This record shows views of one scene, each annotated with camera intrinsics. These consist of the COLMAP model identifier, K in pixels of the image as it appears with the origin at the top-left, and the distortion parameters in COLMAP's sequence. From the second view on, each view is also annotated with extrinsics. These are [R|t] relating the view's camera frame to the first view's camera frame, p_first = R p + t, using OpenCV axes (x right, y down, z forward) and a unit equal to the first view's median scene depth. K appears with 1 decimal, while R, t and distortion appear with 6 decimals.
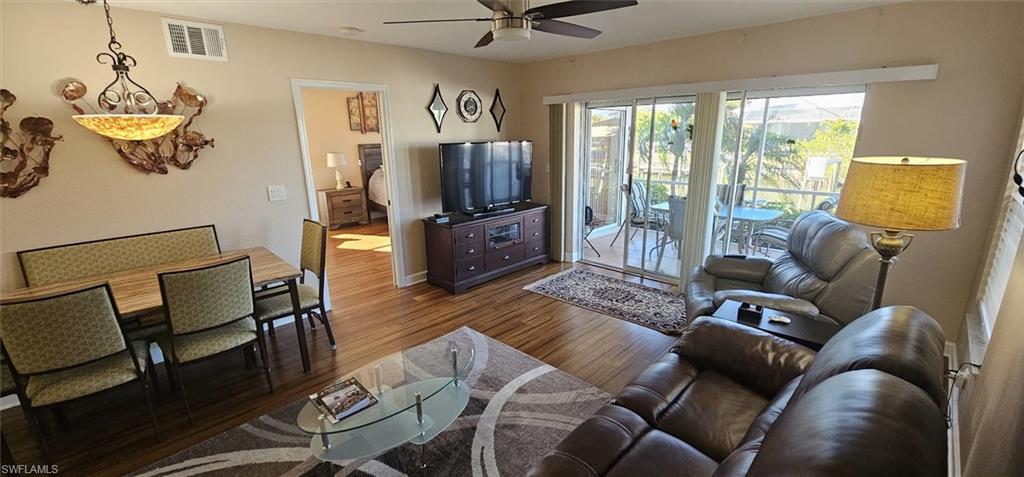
lens RADIAL K [[420.9, 0, 516.9], [0, 420.9, 241.0], [0, 0, 1]] dist [0.001350, -0.003856]
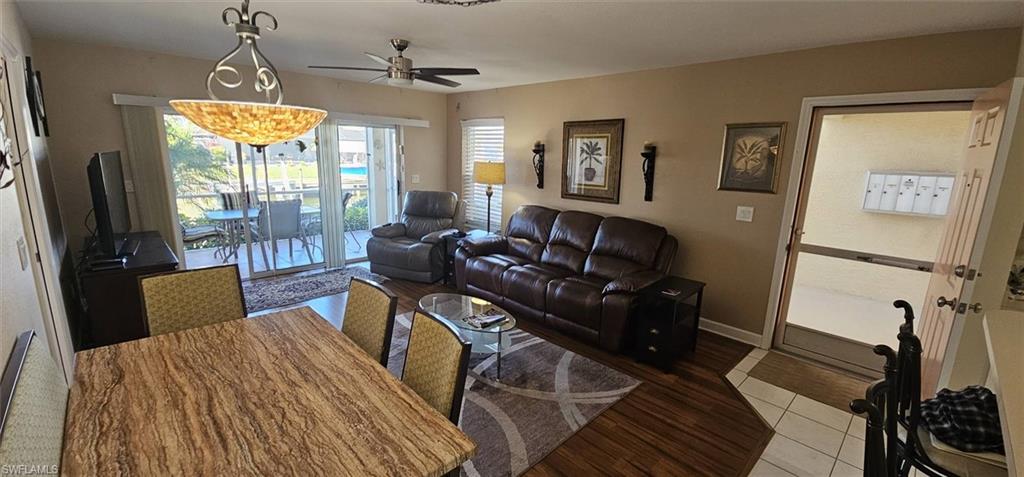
lens RADIAL K [[420.9, 0, 518.1], [0, 420.9, 242.1], [0, 0, 1]] dist [0.001350, -0.003856]
pose [[0.026472, -0.197458, 0.979954, -0.904128], [0.223786, 0.956588, 0.186705, -0.075555], [-0.974279, 0.214357, 0.069511, 0.347826]]
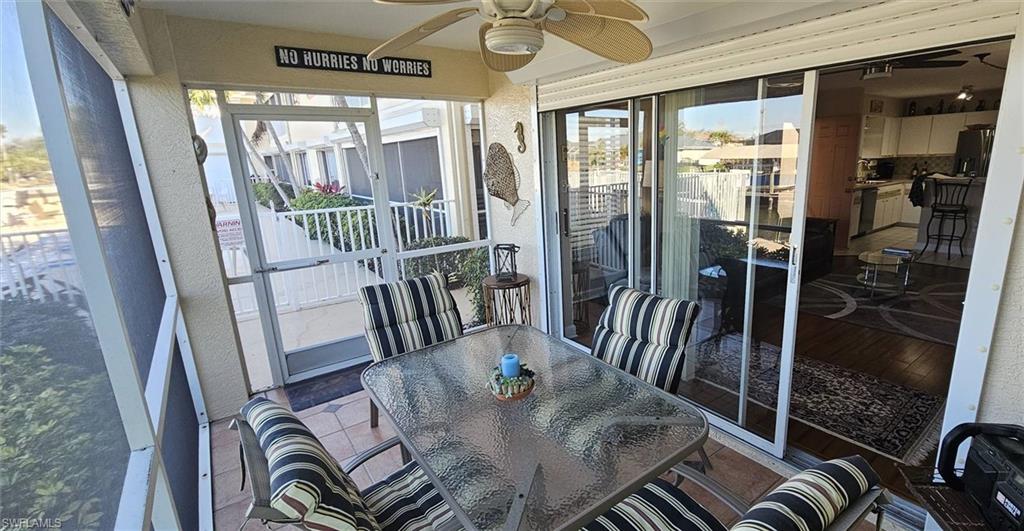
lens RADIAL K [[459.7, 0, 579.8], [0, 459.7, 276.9], [0, 0, 1]] dist [-0.000661, 0.000035]
pose [[-0.990806, 0.019952, 0.133812, 0.490426], [0.082770, 0.871764, 0.482883, -0.427470], [-0.107018, 0.489519, -0.865401, 1.686328]]
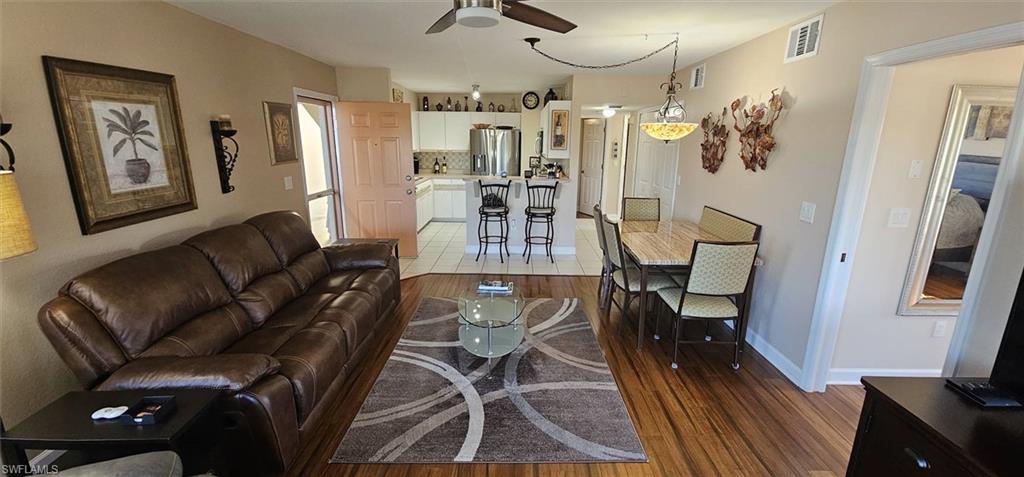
lens RADIAL K [[420.9, 0, 517.7], [0, 420.9, 243.5], [0, 0, 1]] dist [0.001350, -0.003856]
pose [[-0.722676, 0.171983, -0.669448, 0.321213], [-0.178461, 0.889280, 0.421109, -0.261440], [0.667750, 0.423796, -0.611969, 1.001821]]
